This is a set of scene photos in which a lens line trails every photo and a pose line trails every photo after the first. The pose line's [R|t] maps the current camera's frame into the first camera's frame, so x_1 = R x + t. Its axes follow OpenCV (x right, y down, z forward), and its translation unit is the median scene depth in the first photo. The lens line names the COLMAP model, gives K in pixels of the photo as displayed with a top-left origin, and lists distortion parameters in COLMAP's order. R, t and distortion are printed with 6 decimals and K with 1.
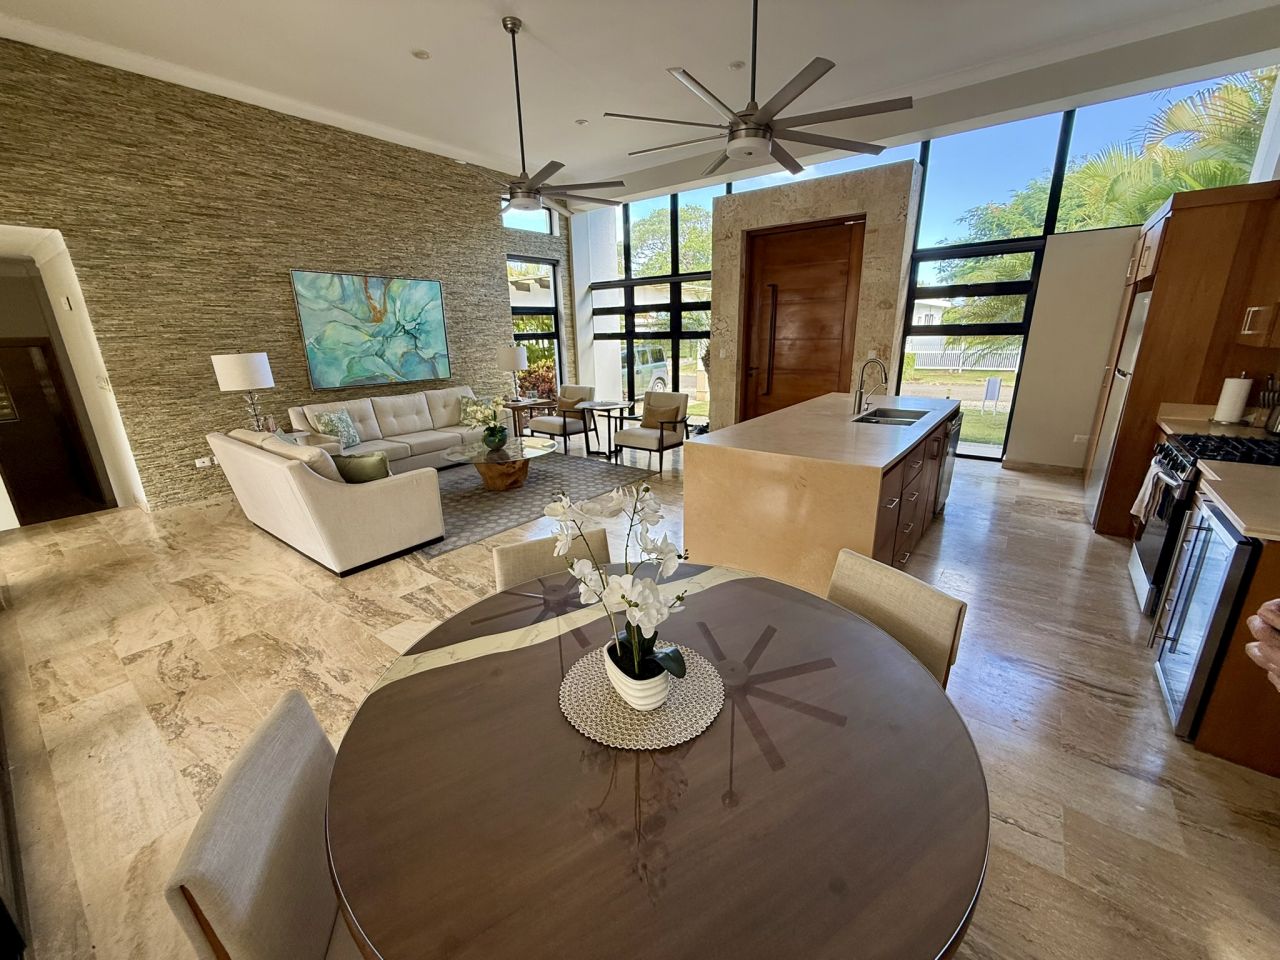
lens RADIAL K [[510.4, 0, 639.4], [0, 510.4, 480.6], [0, 0, 1]] dist [-0.001088, 0.000290]
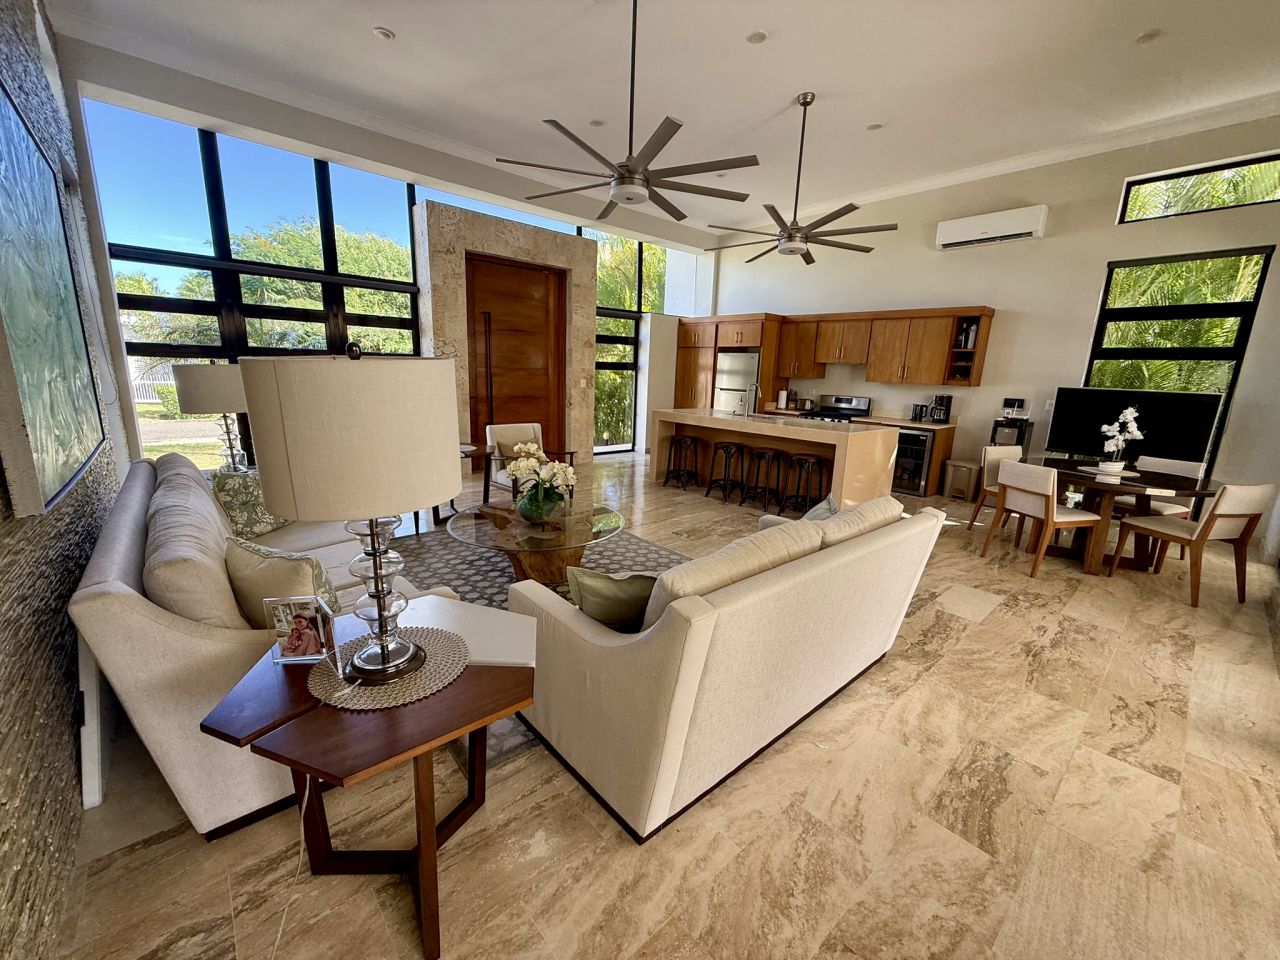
lens RADIAL K [[510.4, 0, 636.7], [0, 510.4, 483.8], [0, 0, 1]] dist [-0.001088, 0.000290]
pose [[0.188773, -0.184472, 0.964539, -1.352958], [0.243164, 0.960391, 0.136088, -0.258219], [-0.951439, 0.208851, 0.226153, 1.125676]]
